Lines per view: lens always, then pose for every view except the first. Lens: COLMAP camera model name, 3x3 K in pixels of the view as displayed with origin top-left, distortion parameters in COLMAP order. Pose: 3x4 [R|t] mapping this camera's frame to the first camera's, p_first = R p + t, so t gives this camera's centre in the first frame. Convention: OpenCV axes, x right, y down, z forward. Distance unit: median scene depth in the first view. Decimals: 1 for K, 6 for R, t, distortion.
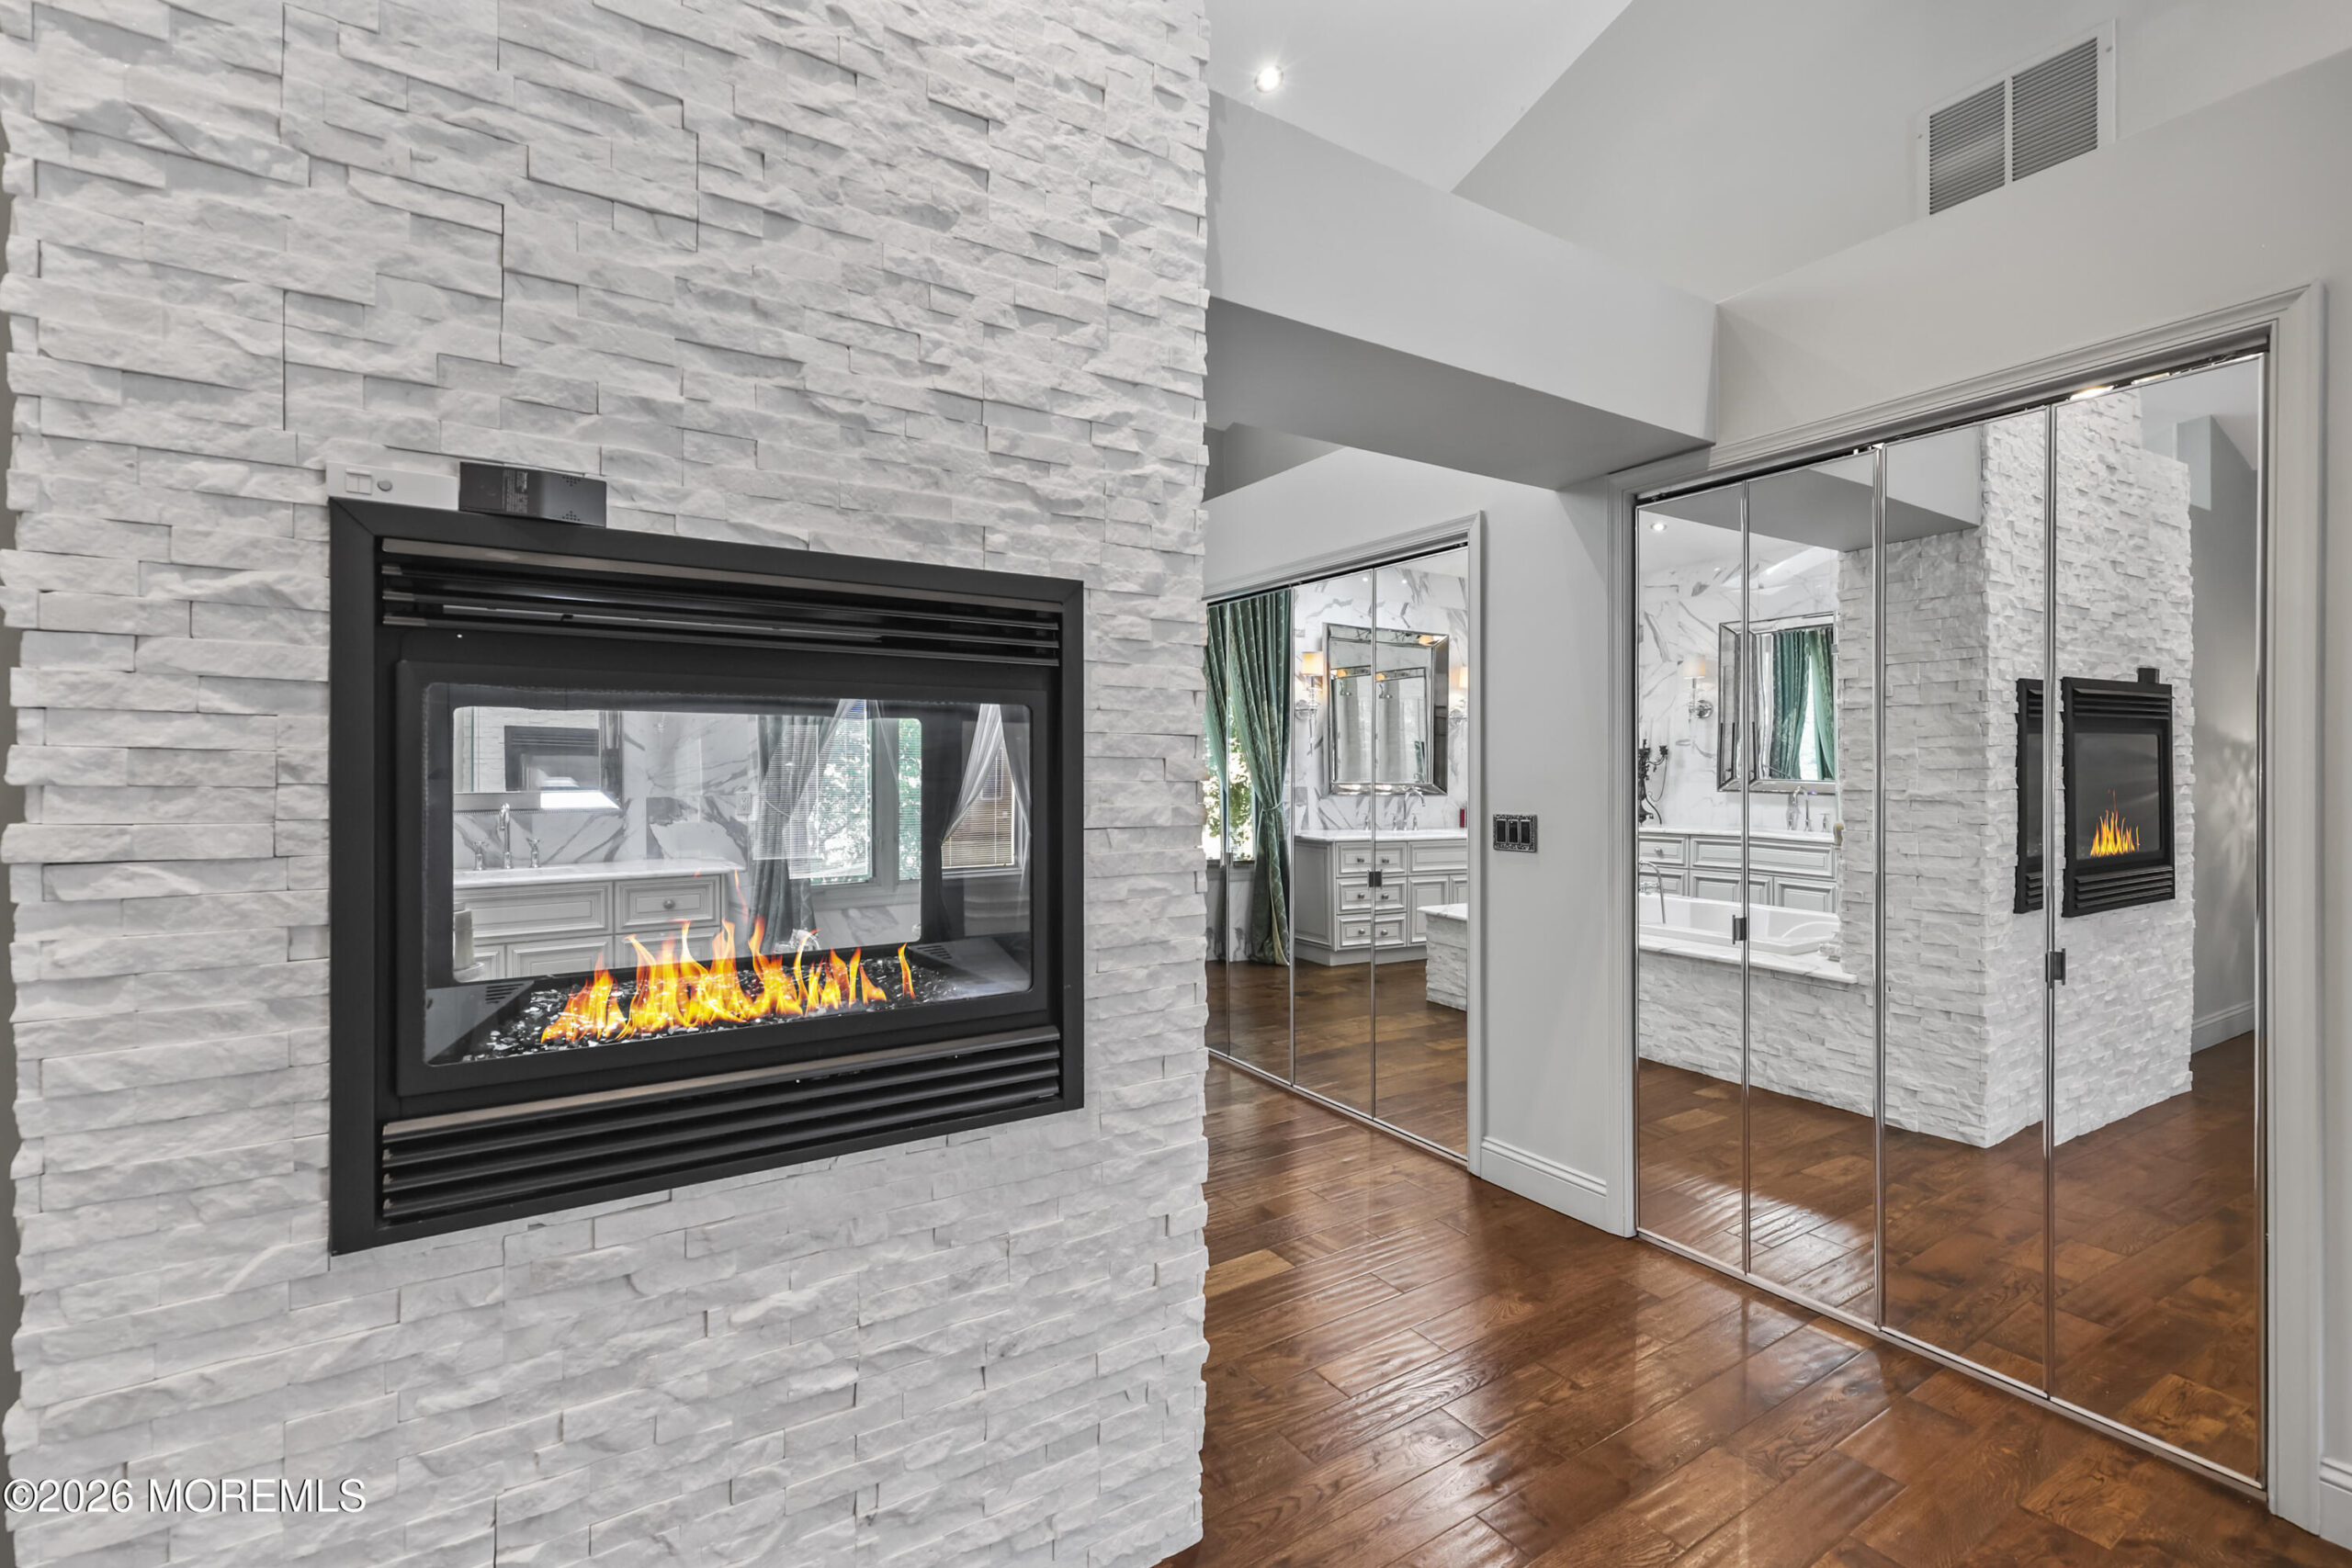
lens RADIAL K [[1008.6, 0, 1163.8], [0, 1008.6, 769.4], [0, 0, 1]] dist [0.001192, 0.000136]
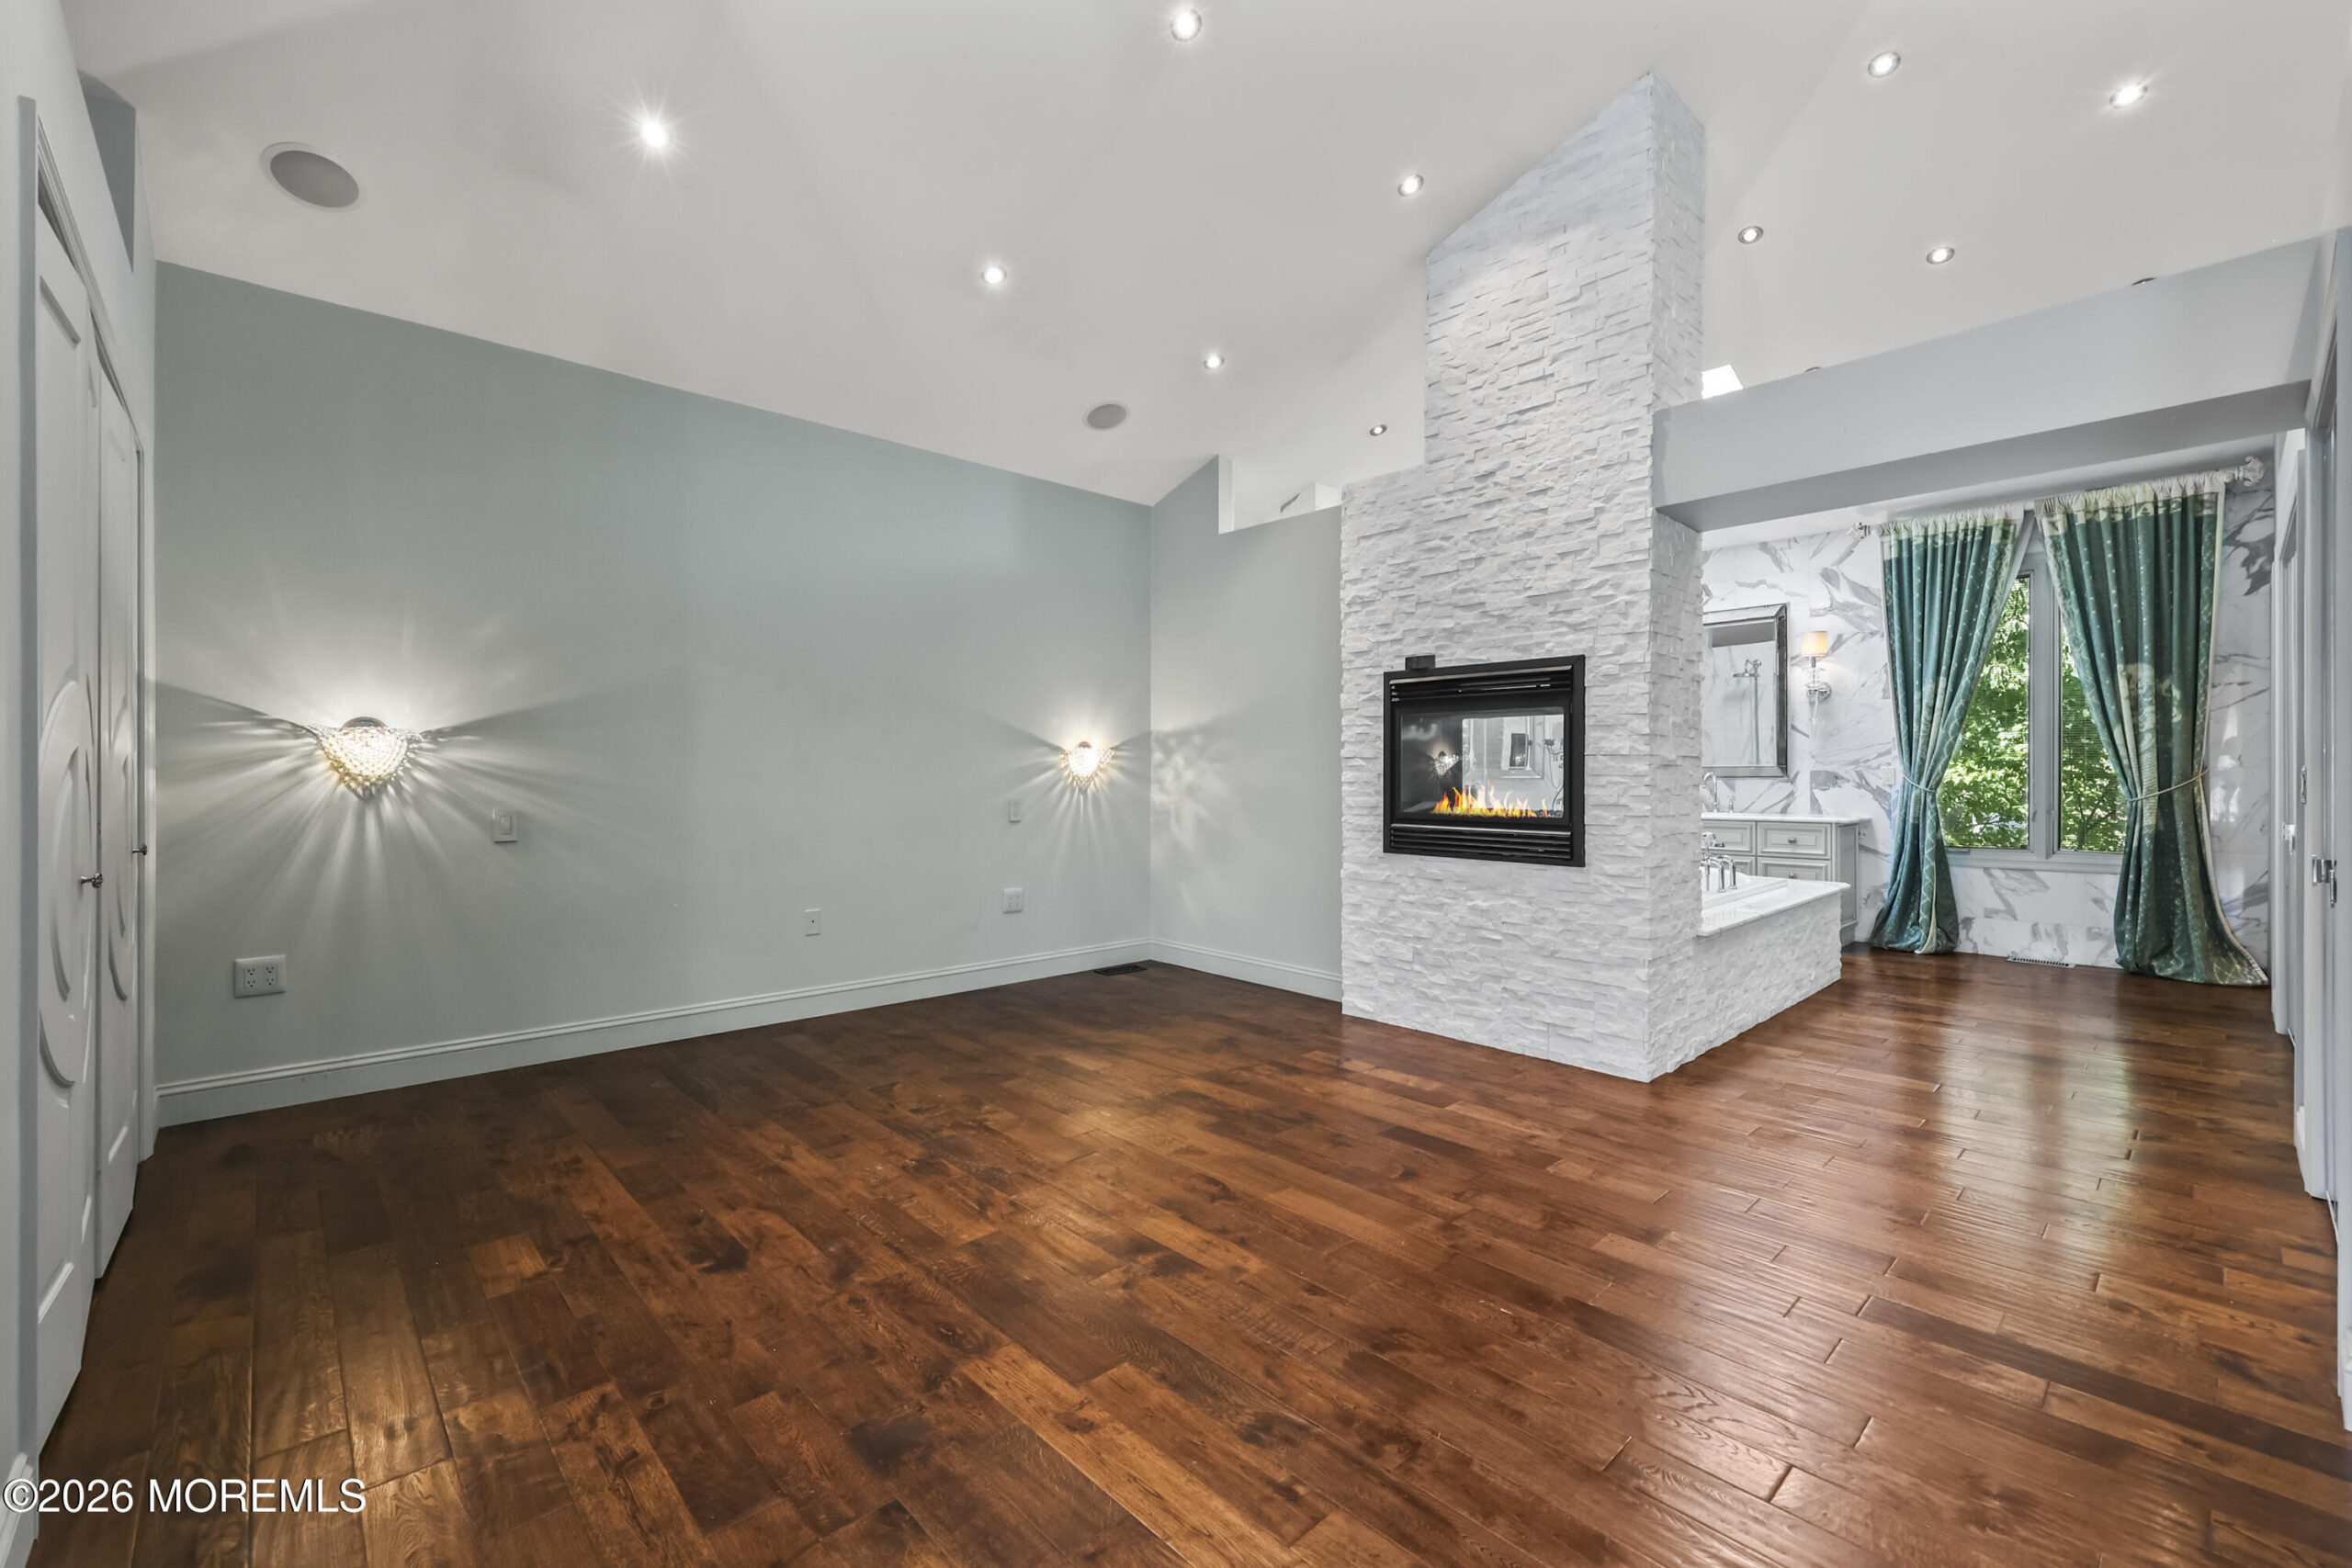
lens RADIAL K [[996.6, 0, 1157.6], [0, 996.6, 778.6], [0, 0, 1]] dist [0.014182, 0.000026]
pose [[0.182624, 0.004766, -0.983171, 2.216052], [-0.003037, 0.999986, 0.004284, 0.113506], [0.983178, 0.002204, 0.182636, -0.490292]]
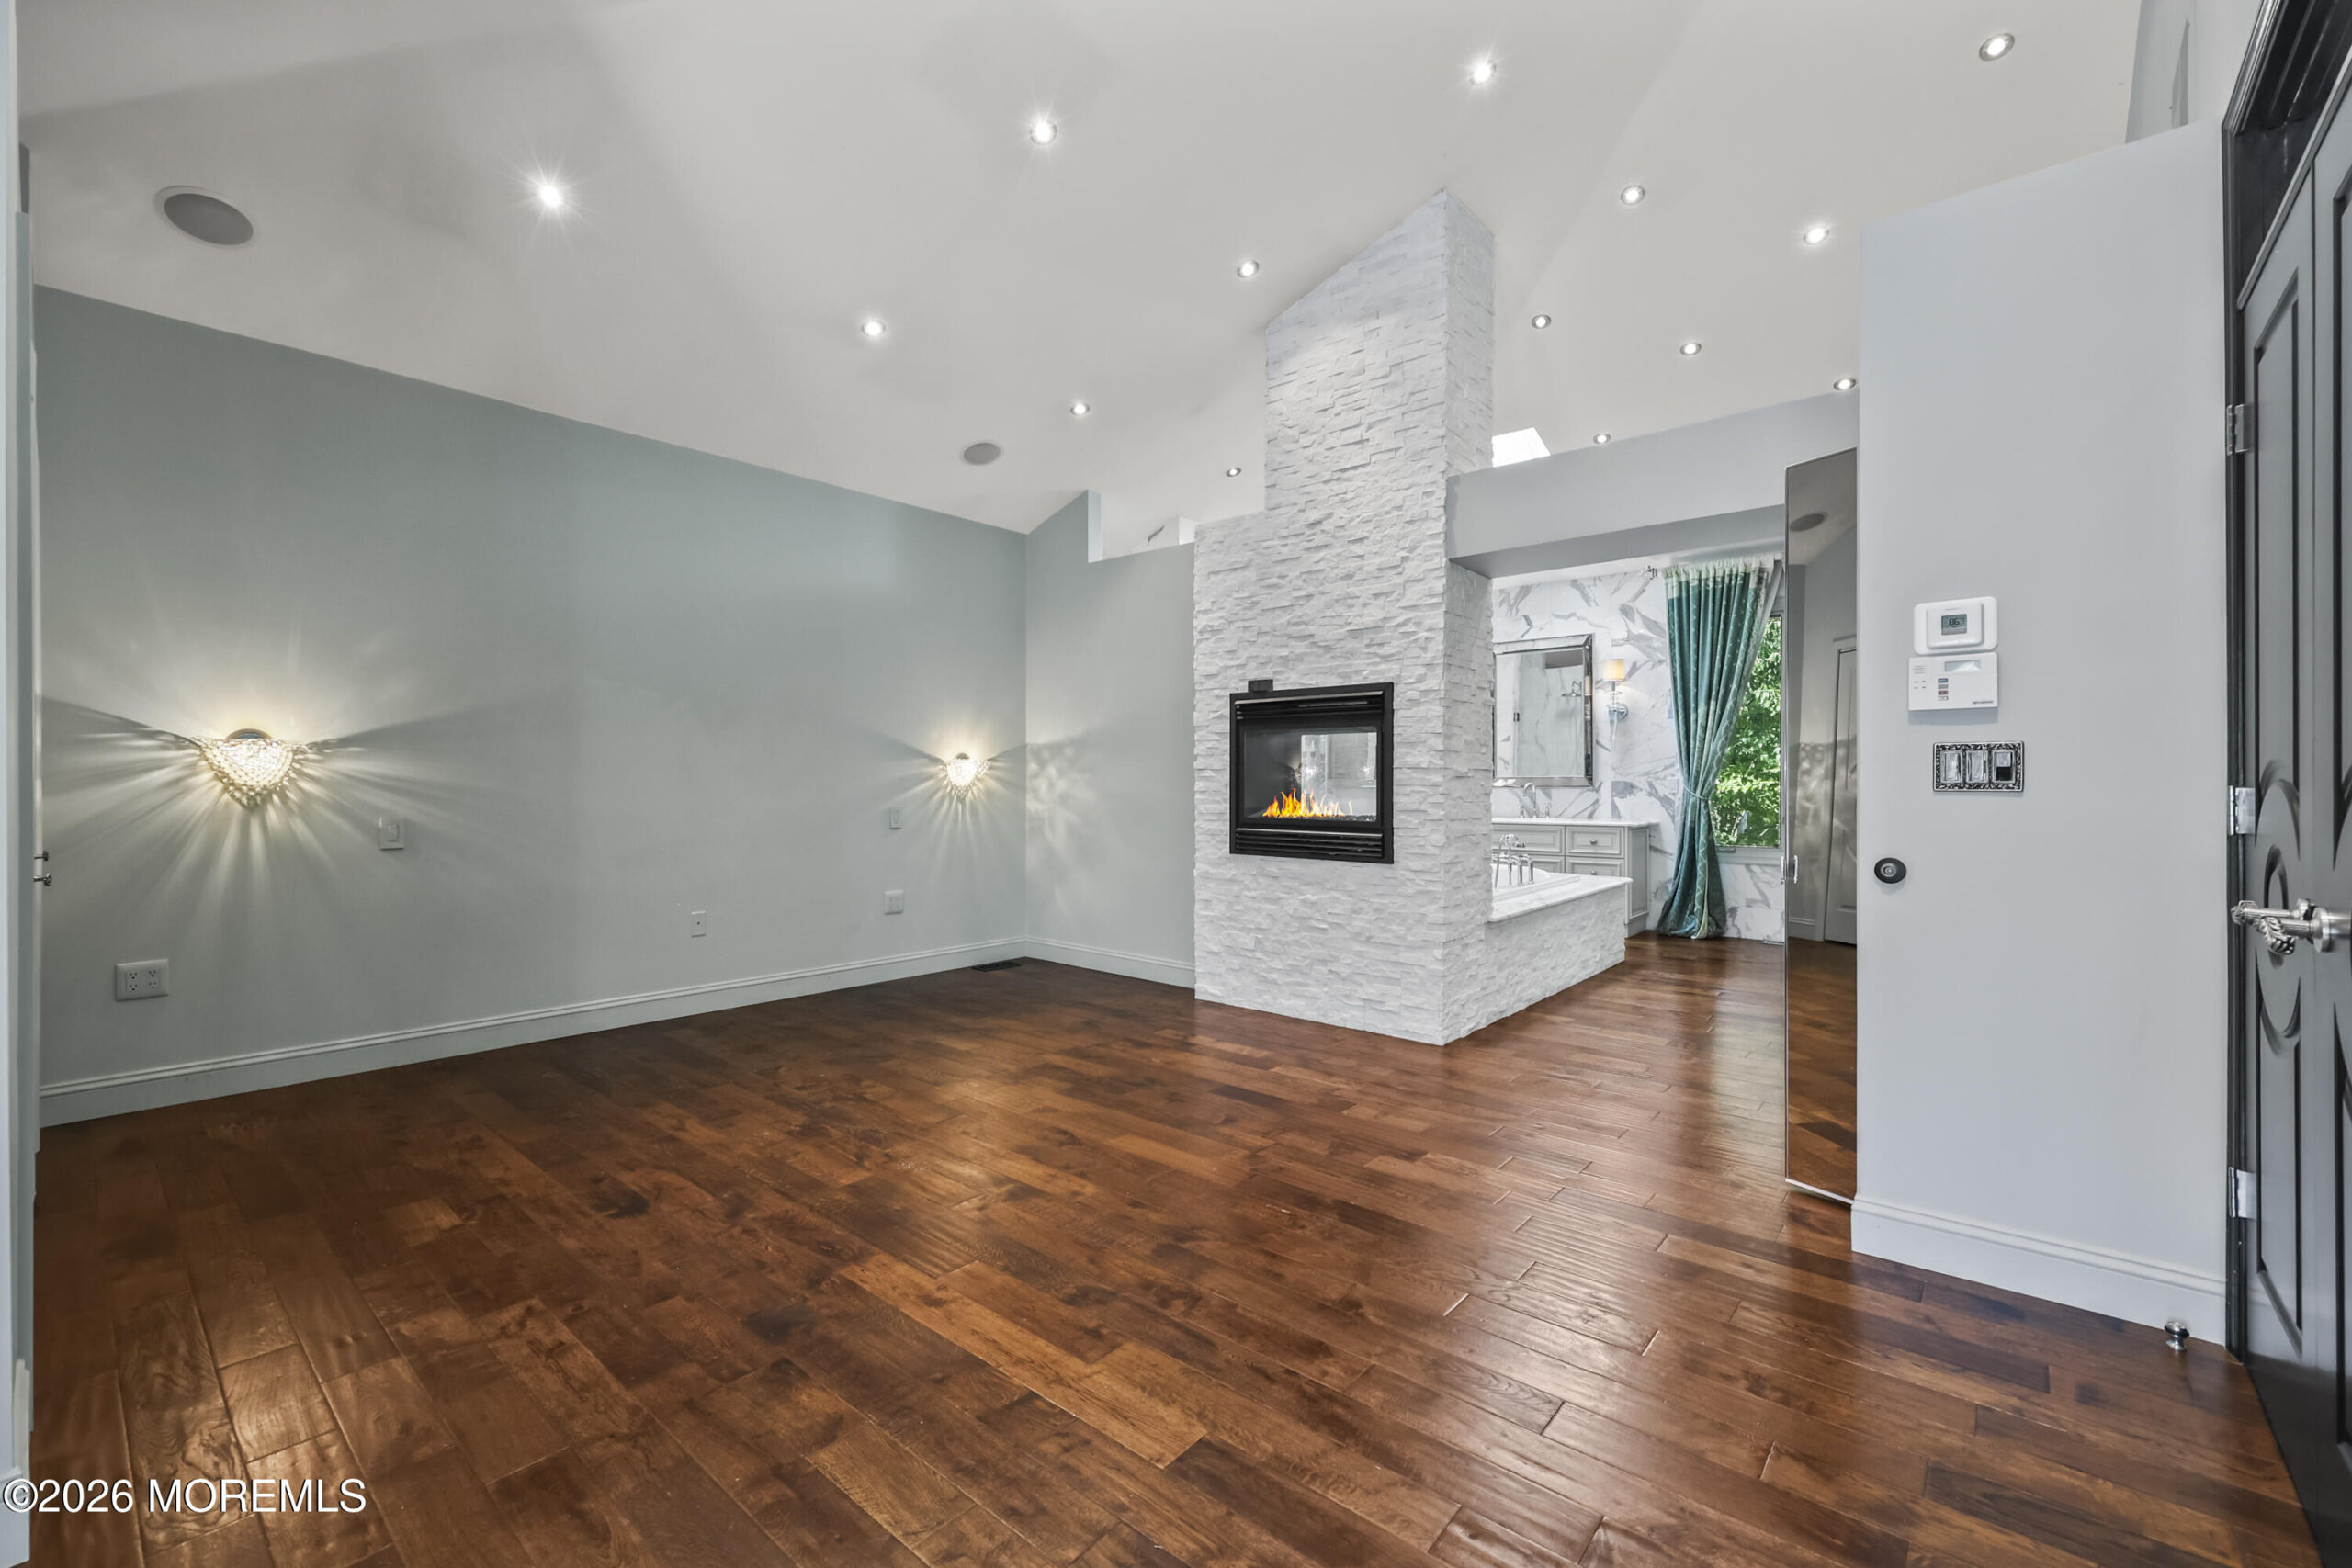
lens RADIAL K [[996.6, 0, 1157.6], [0, 996.6, 778.6], [0, 0, 1]] dist [0.014182, 0.000026]
pose [[0.287178, -0.004324, -0.957867, 2.549210], [-0.003094, 0.999980, -0.005442, 0.111952], [0.957872, 0.004527, 0.287159, -0.478183]]
